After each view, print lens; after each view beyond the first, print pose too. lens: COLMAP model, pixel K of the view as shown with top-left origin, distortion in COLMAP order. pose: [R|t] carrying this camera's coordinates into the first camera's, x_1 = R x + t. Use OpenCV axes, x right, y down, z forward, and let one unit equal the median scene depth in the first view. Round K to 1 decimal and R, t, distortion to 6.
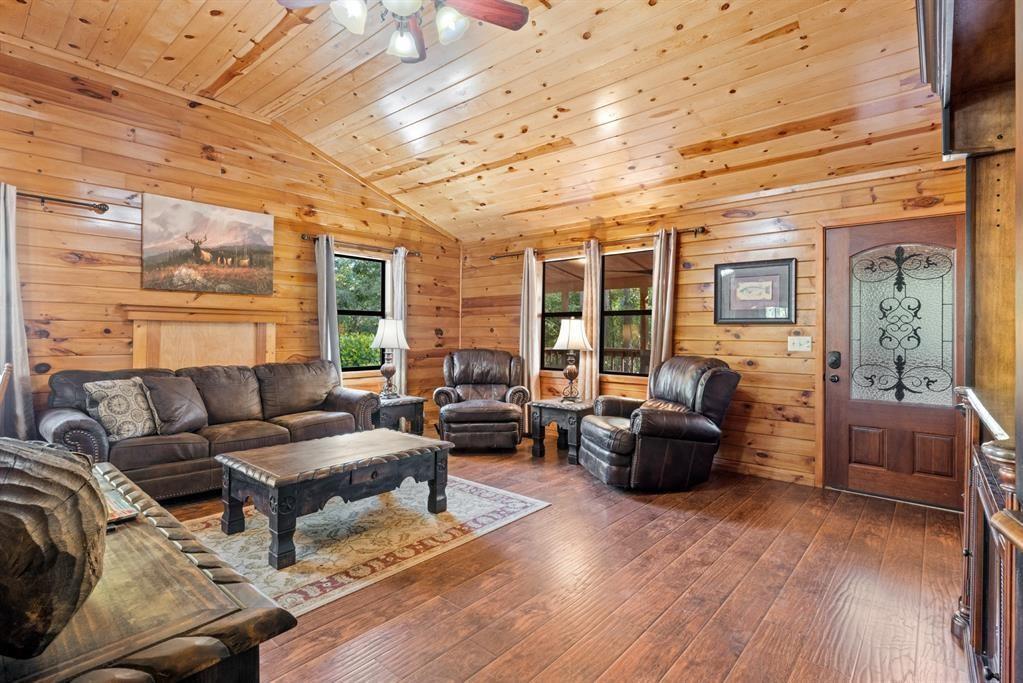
lens RADIAL K [[491.4, 0, 509.8], [0, 491.4, 328.6], [0, 0, 1]] dist [-0.003048, 0.001829]
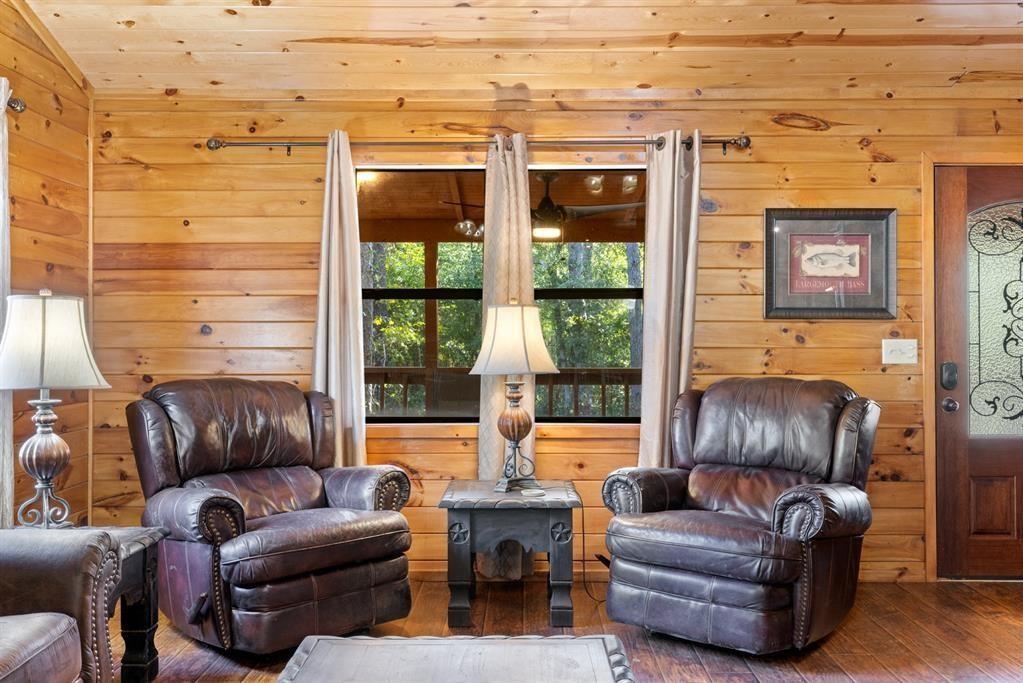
lens RADIAL K [[940.8, 0, 507.1], [0, 940.8, 339.9], [0, 0, 1]] dist [0.003180, 0.000000]
pose [[0.761322, -0.010410, 0.648290, -0.510071], [-0.000813, 0.999855, 0.017010, -0.002423], [-0.648373, -0.013477, 0.761203, 0.412119]]
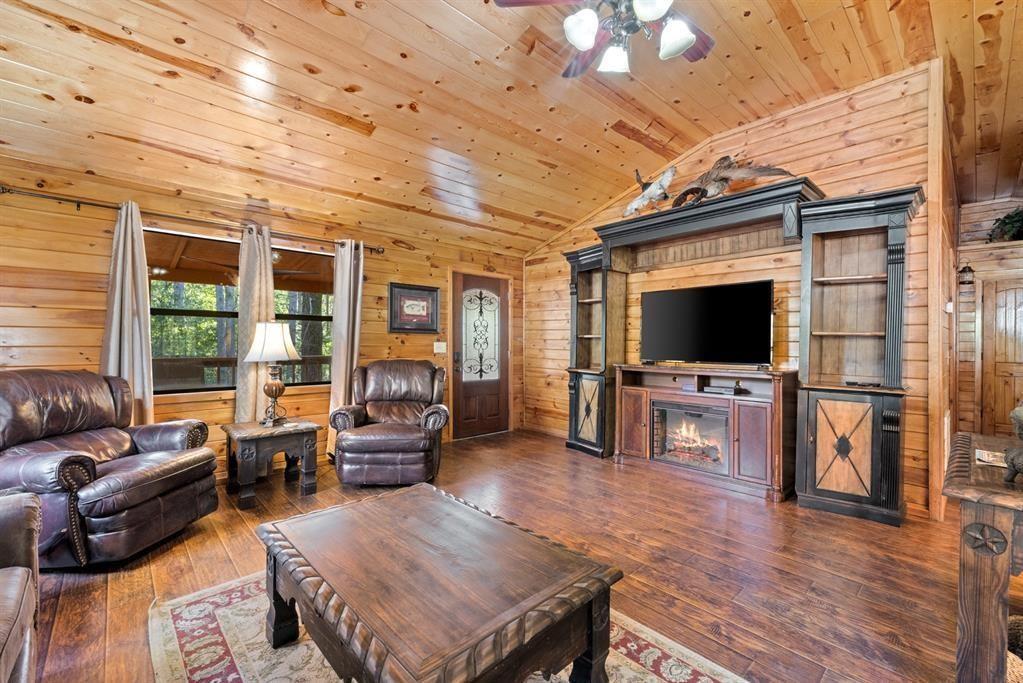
lens RADIAL K [[431.0, 0, 508.1], [0, 431.0, 341.8], [0, 0, 1]] dist [0.003191, 0.000182]
pose [[0.105272, -0.006785, 0.994420, -0.629105], [-0.017877, 0.999802, 0.008715, -0.000545], [-0.994283, -0.018695, 0.105130, 0.639102]]
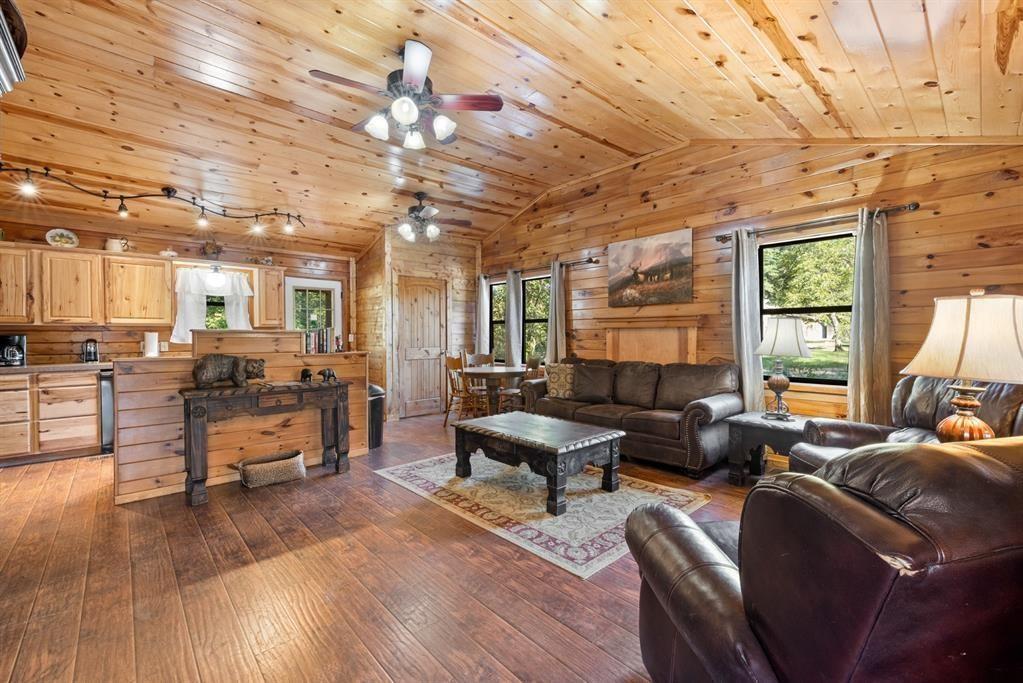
lens RADIAL K [[431.0, 0, 508.3], [0, 431.0, 340.7], [0, 0, 1]] dist [0.003191, 0.000182]
pose [[-0.114160, 0.008258, -0.993428, 0.587475], [0.012385, 0.999900, 0.006889, 0.008759], [0.993385, -0.011517, -0.114251, 0.801953]]
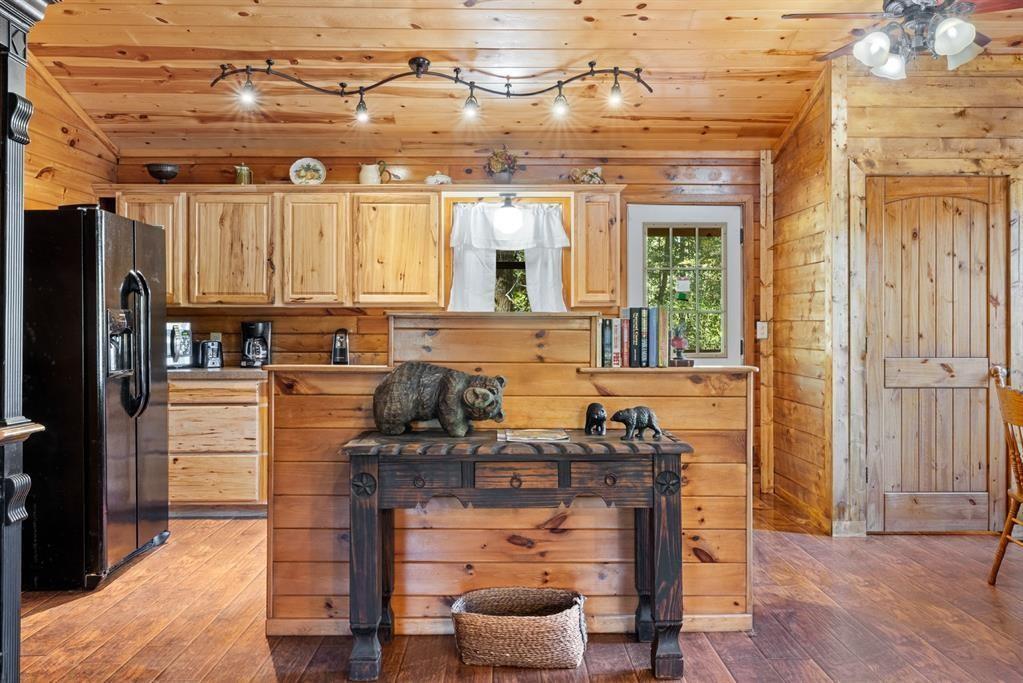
lens RADIAL K [[807.9, 0, 514.0], [0, 807.9, 321.6], [0, 0, 1]] dist [-0.000968, 0.012330]
pose [[-0.742691, -0.008097, -0.669585, 0.259660], [0.001383, 0.999906, -0.013625, 0.005824], [0.669633, -0.011045, -0.742610, 0.759498]]
